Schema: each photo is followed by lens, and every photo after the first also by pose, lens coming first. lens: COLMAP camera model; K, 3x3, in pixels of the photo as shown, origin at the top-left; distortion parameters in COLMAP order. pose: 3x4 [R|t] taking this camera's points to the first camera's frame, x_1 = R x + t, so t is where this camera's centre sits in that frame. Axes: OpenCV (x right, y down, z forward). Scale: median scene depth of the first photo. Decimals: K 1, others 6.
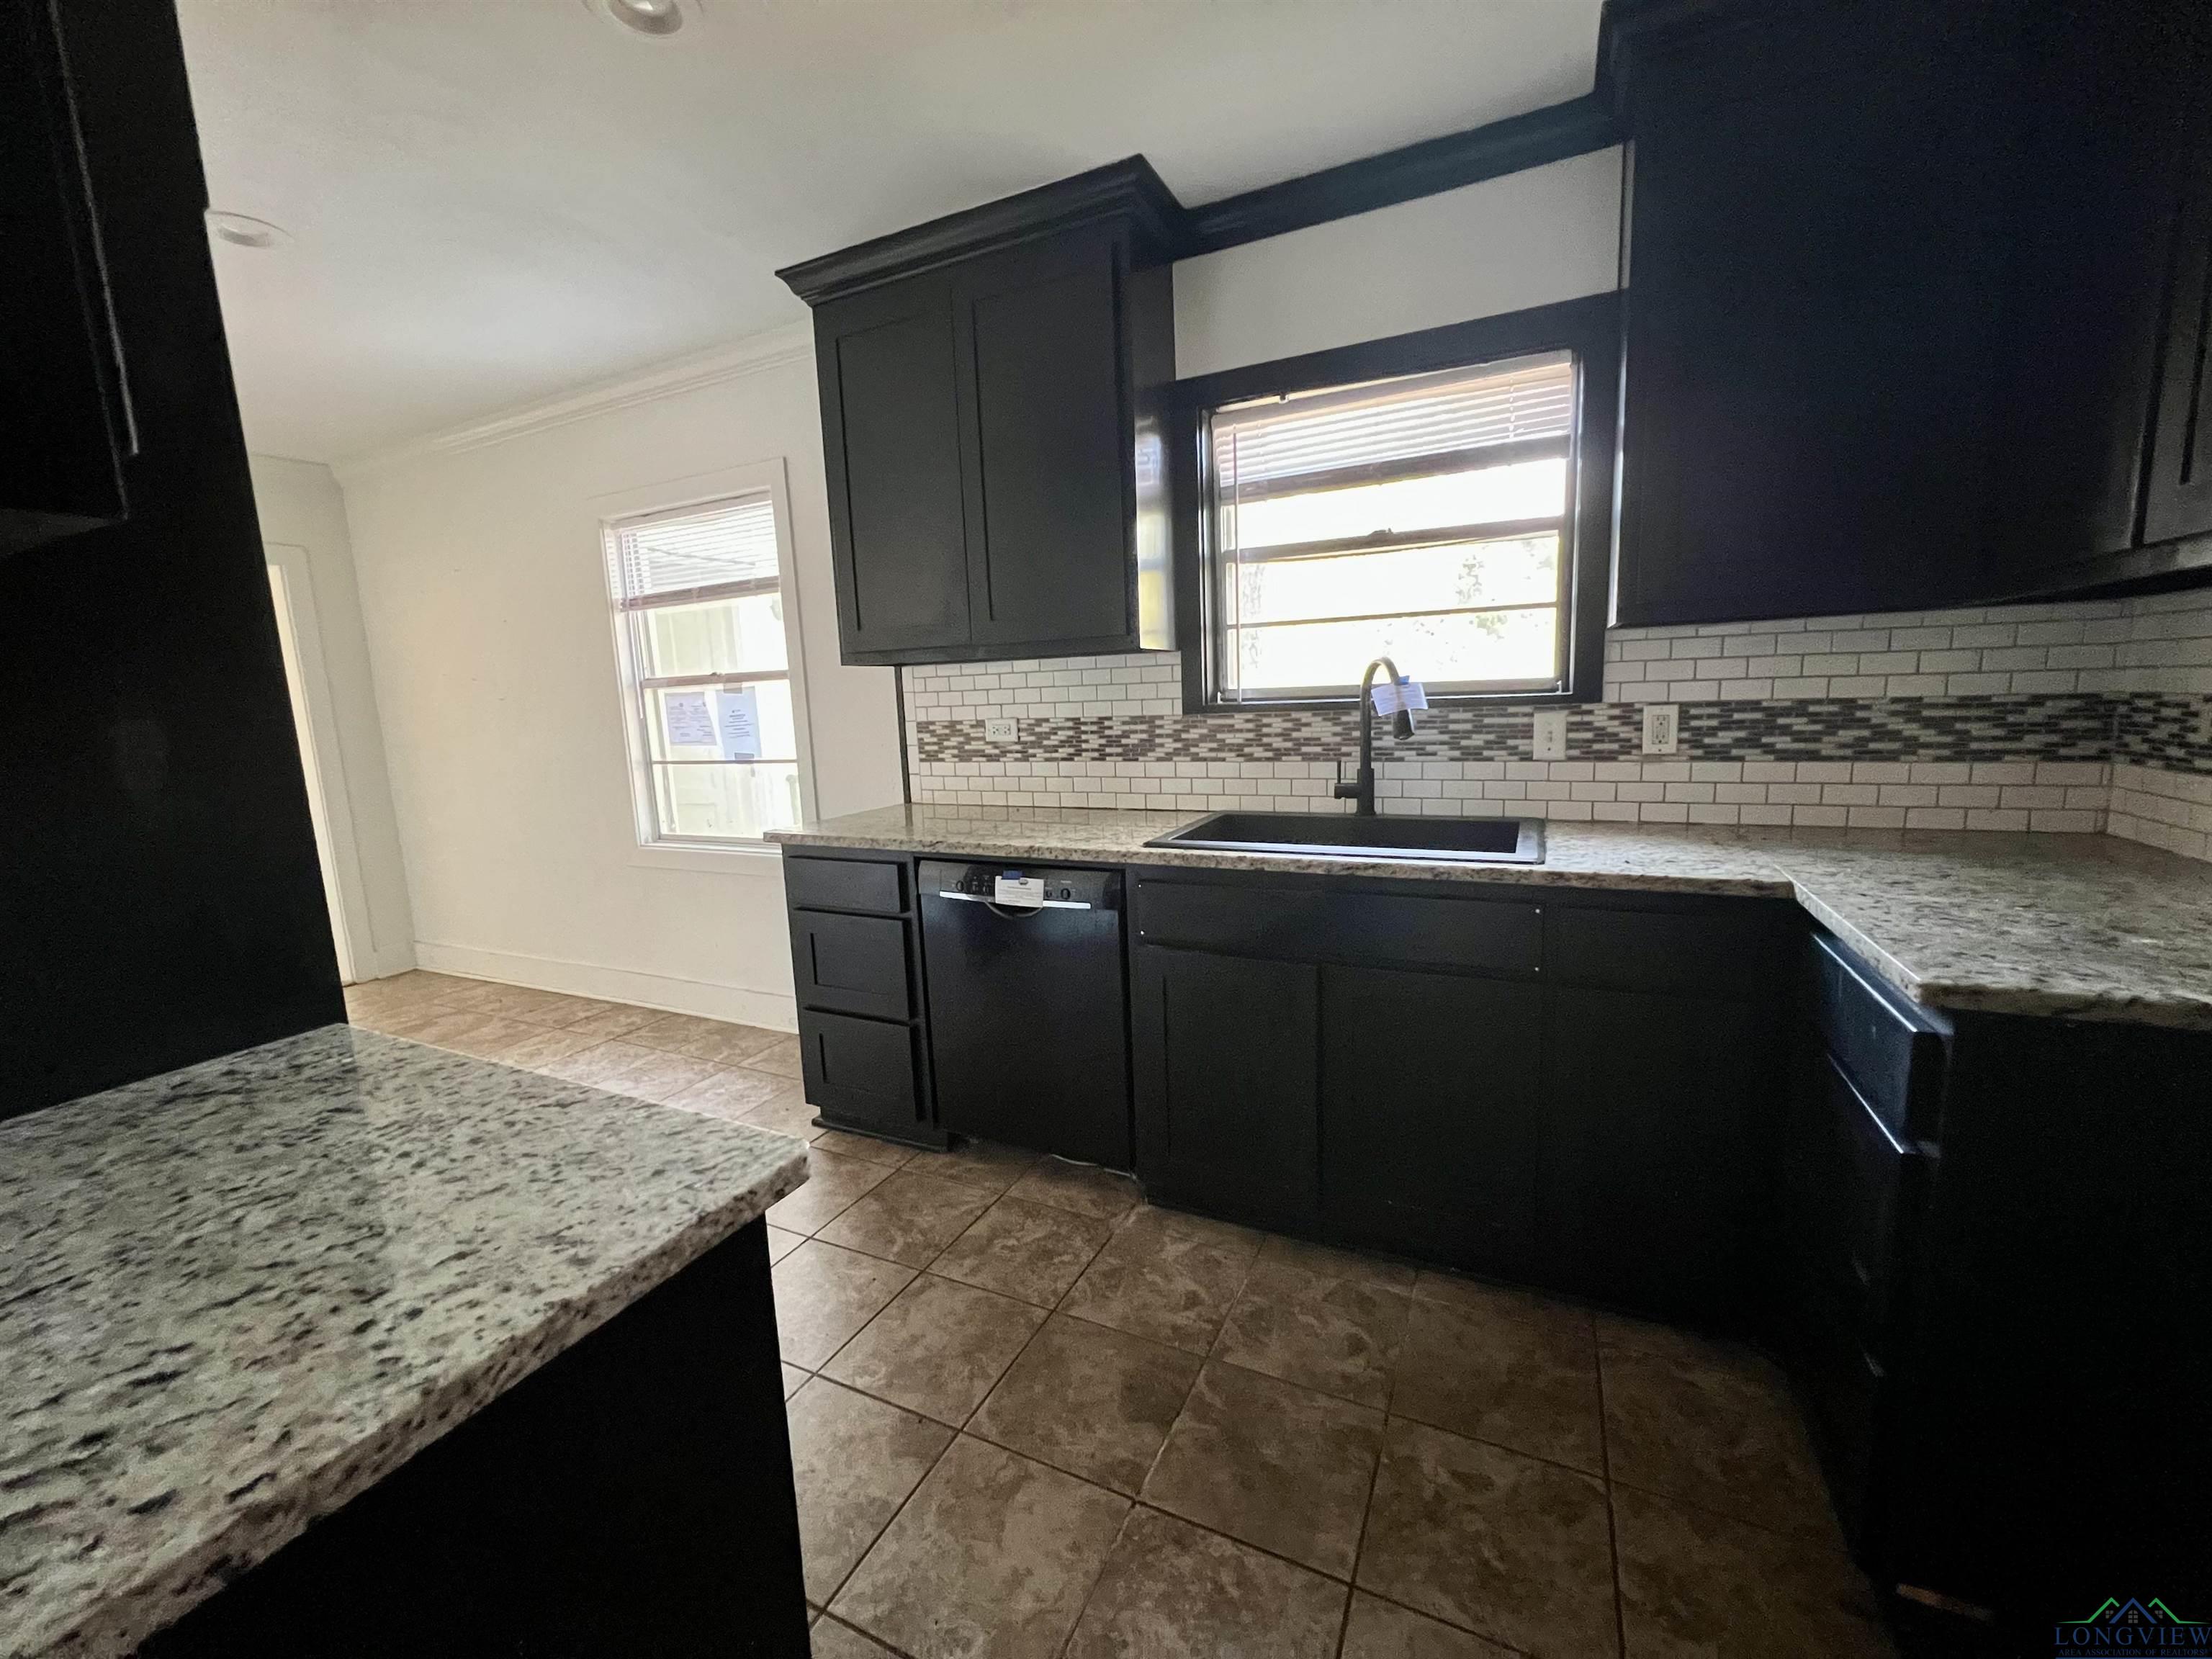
lens RADIAL K [[888.9, 0, 1106.0], [0, 888.9, 829.5], [0, 0, 1]] dist [-0.004431, 0.000141]
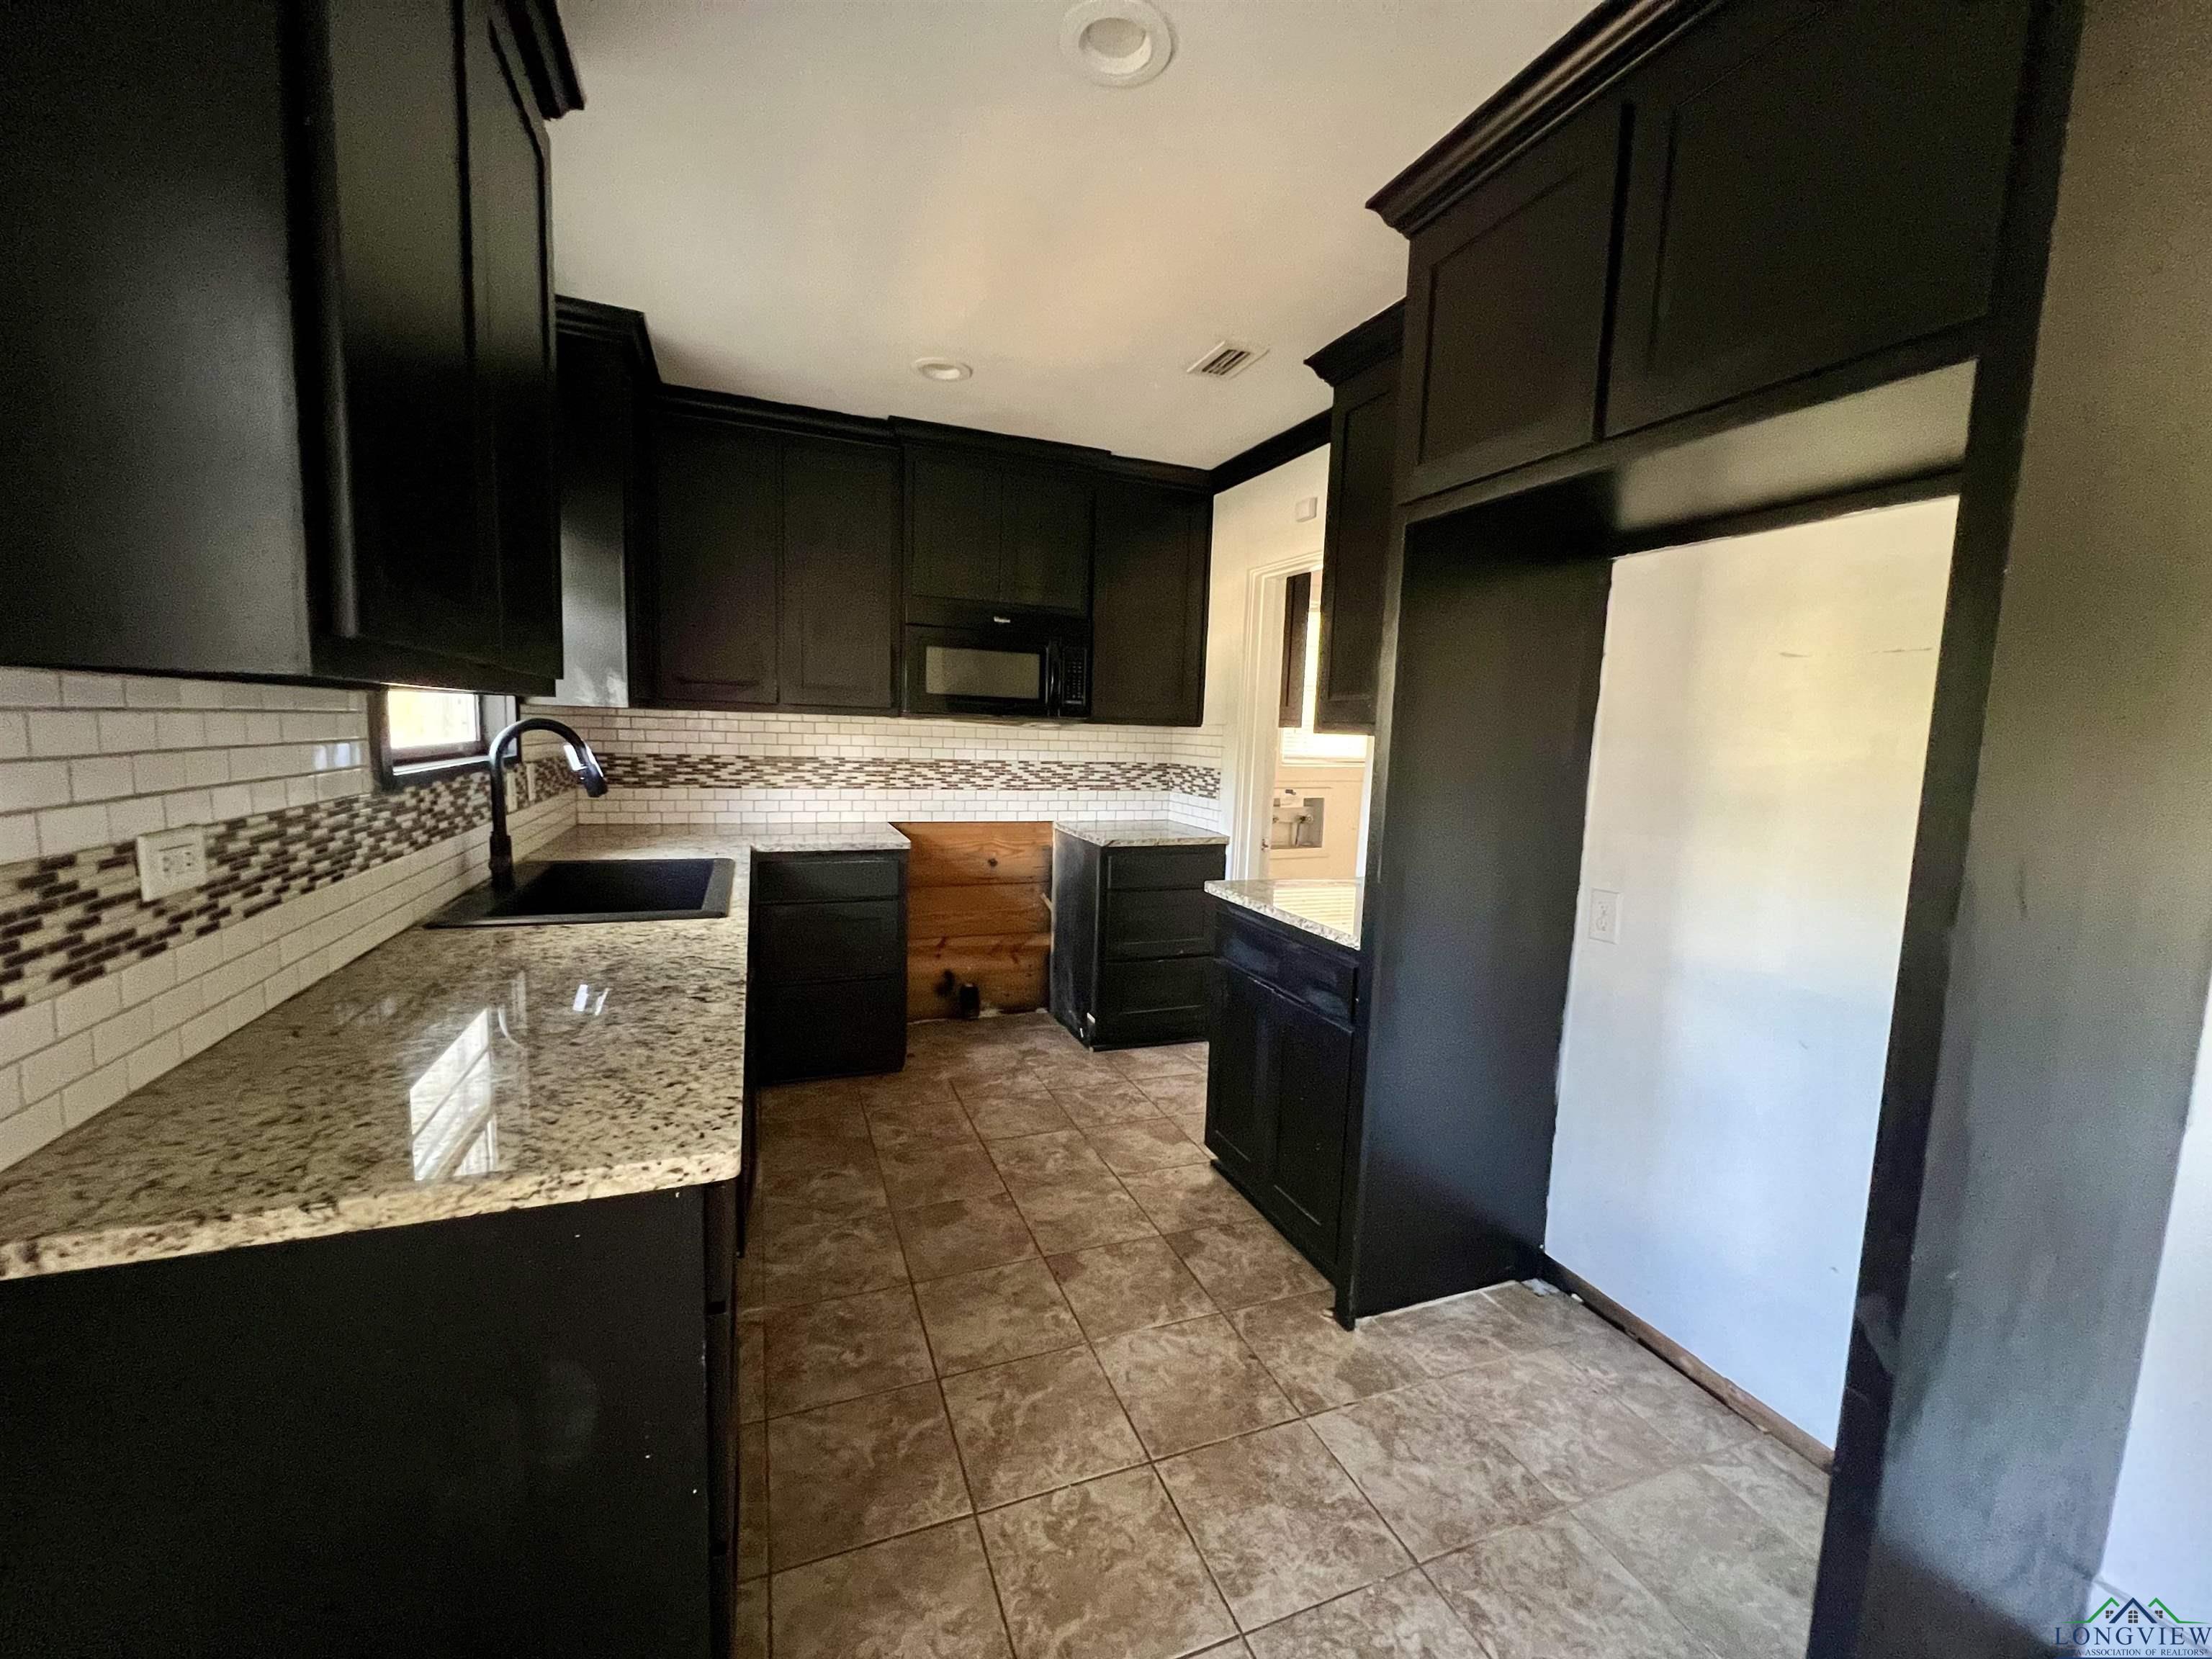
lens RADIAL K [[885.4, 0, 1099.1], [0, 885.4, 828.6], [0, 0, 1]] dist [0.001465, 0.000408]
pose [[-0.728758, -0.064897, 0.681689, -0.661825], [0.097247, 0.975601, 0.196839, -0.164222], [-0.677831, 0.209740, -0.704666, 1.017550]]
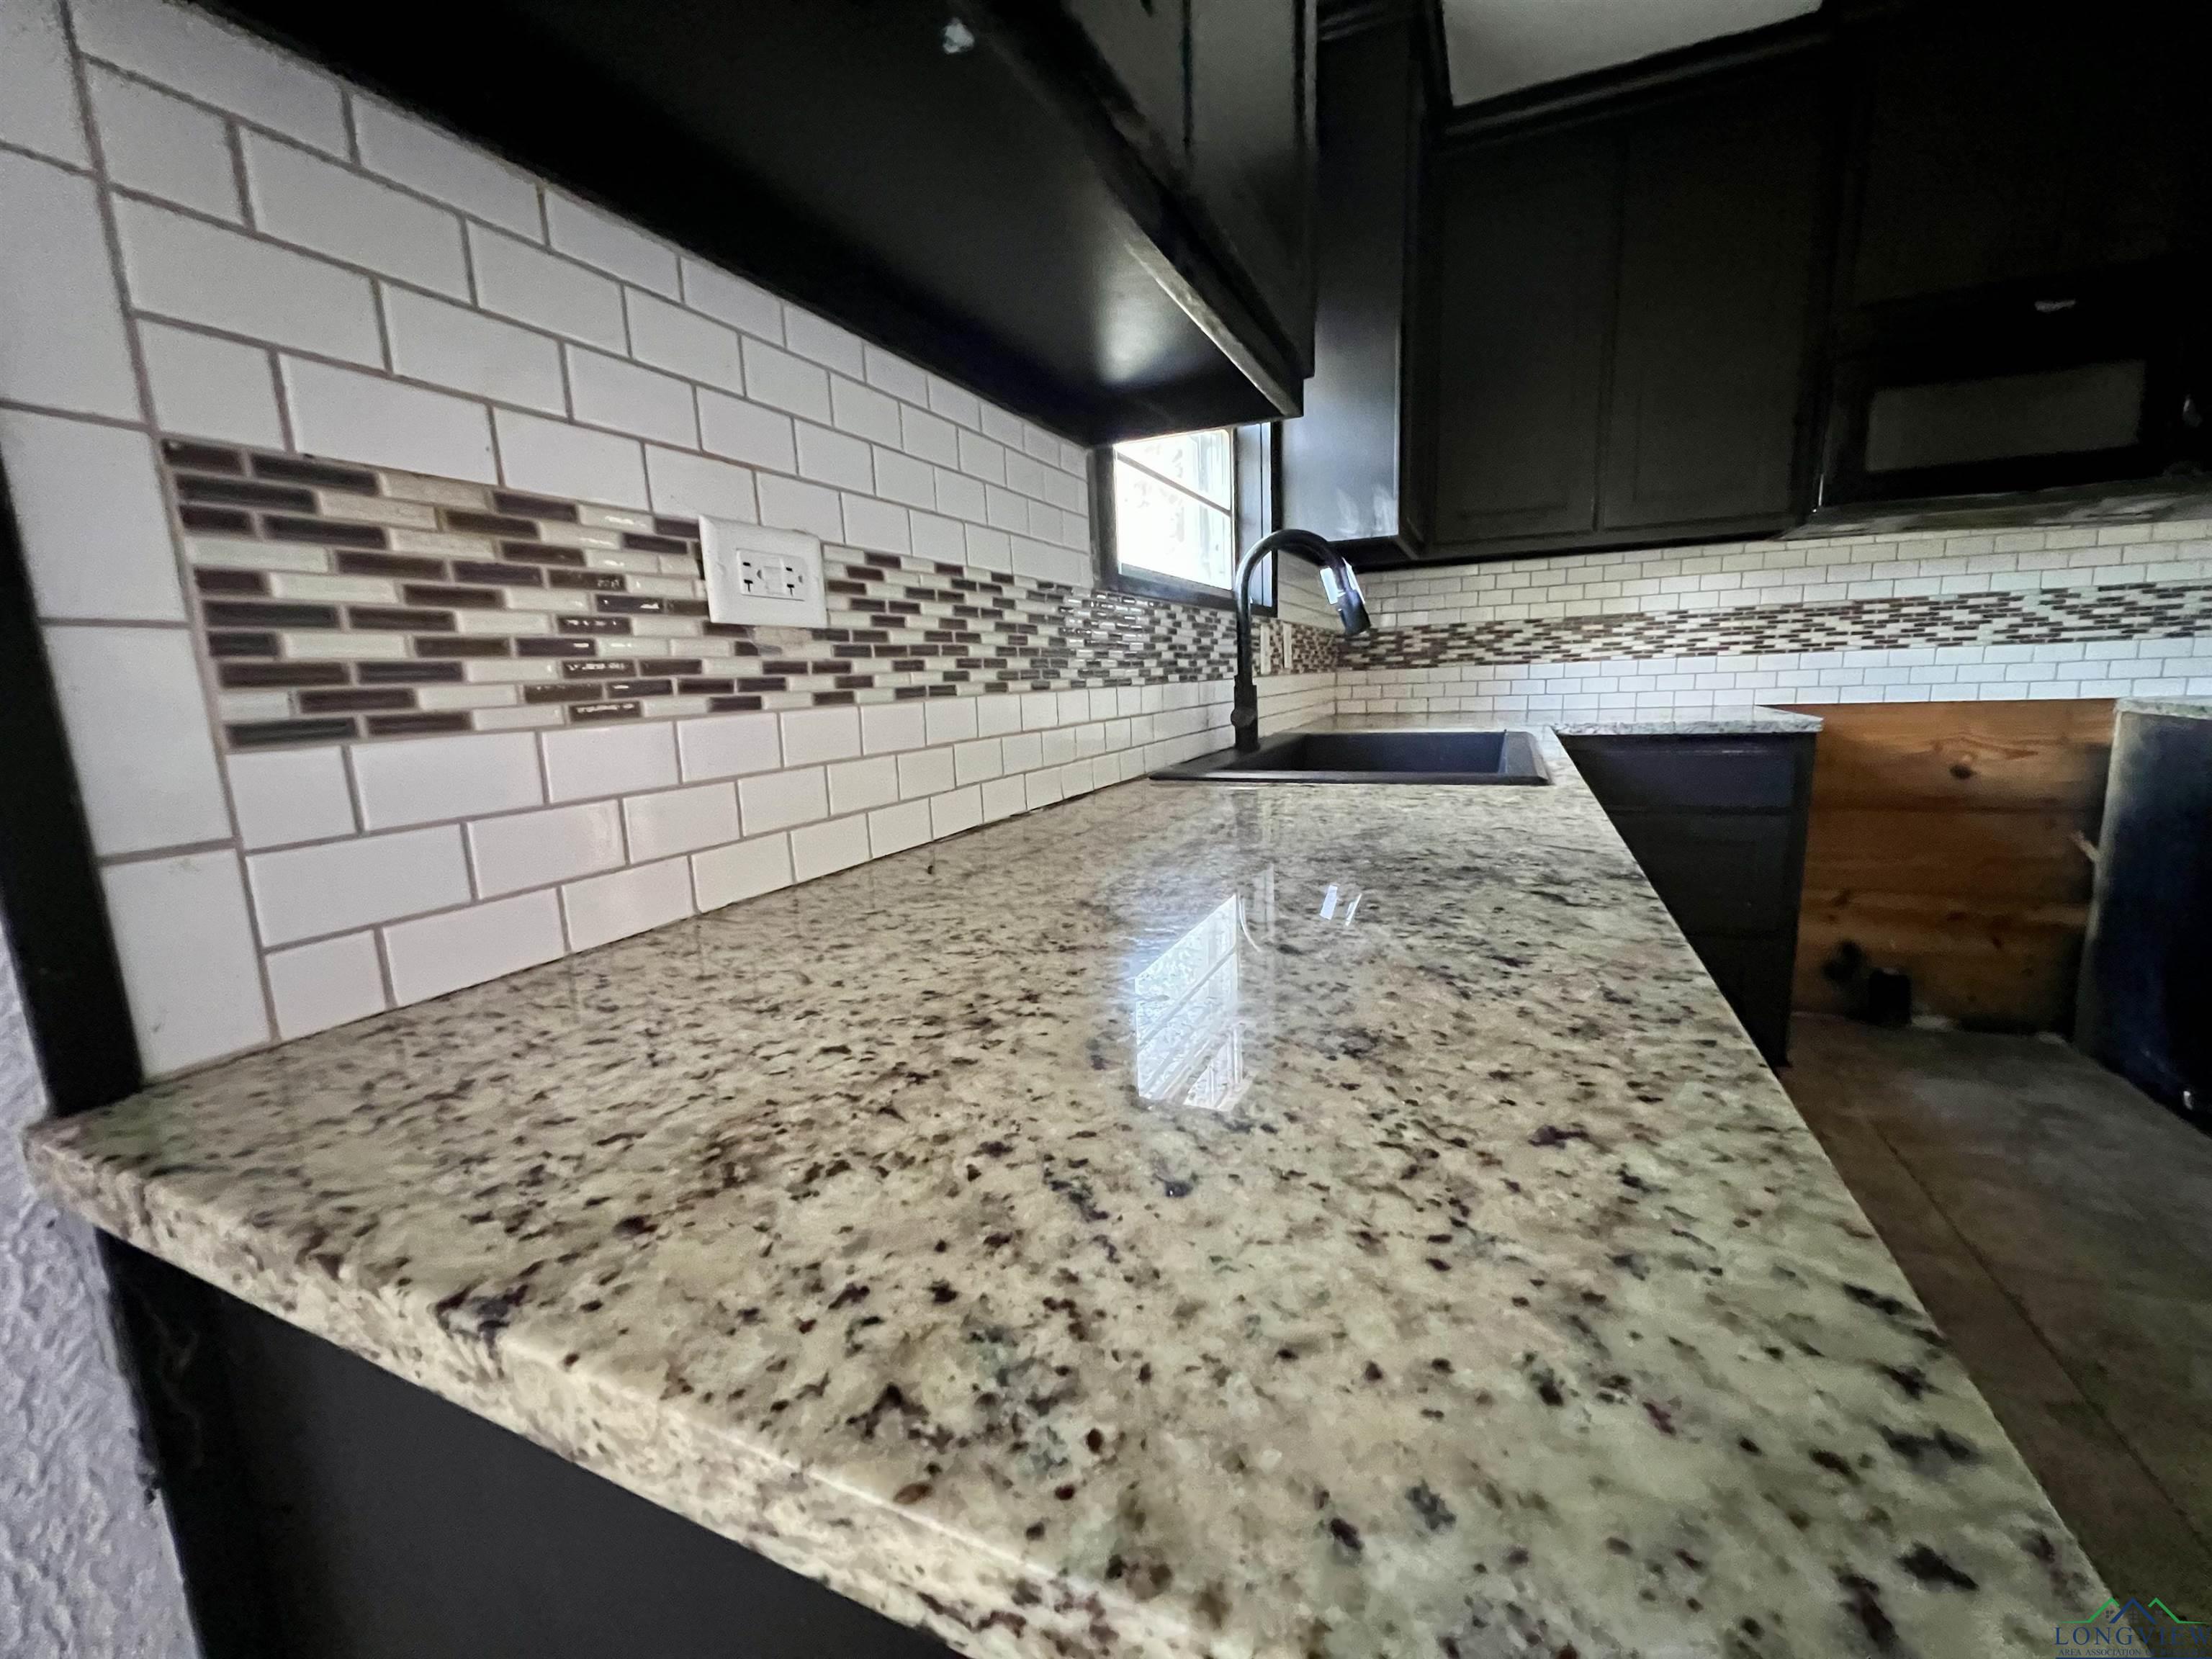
lens RADIAL K [[888.9, 0, 1106.0], [0, 888.9, 829.5], [0, 0, 1]] dist [-0.004431, 0.000141]
pose [[-0.027328, -0.132166, 0.990851, -0.376205], [0.193655, 0.971743, 0.134958, -0.061409], [-0.980689, 0.195572, -0.000961, 0.943348]]
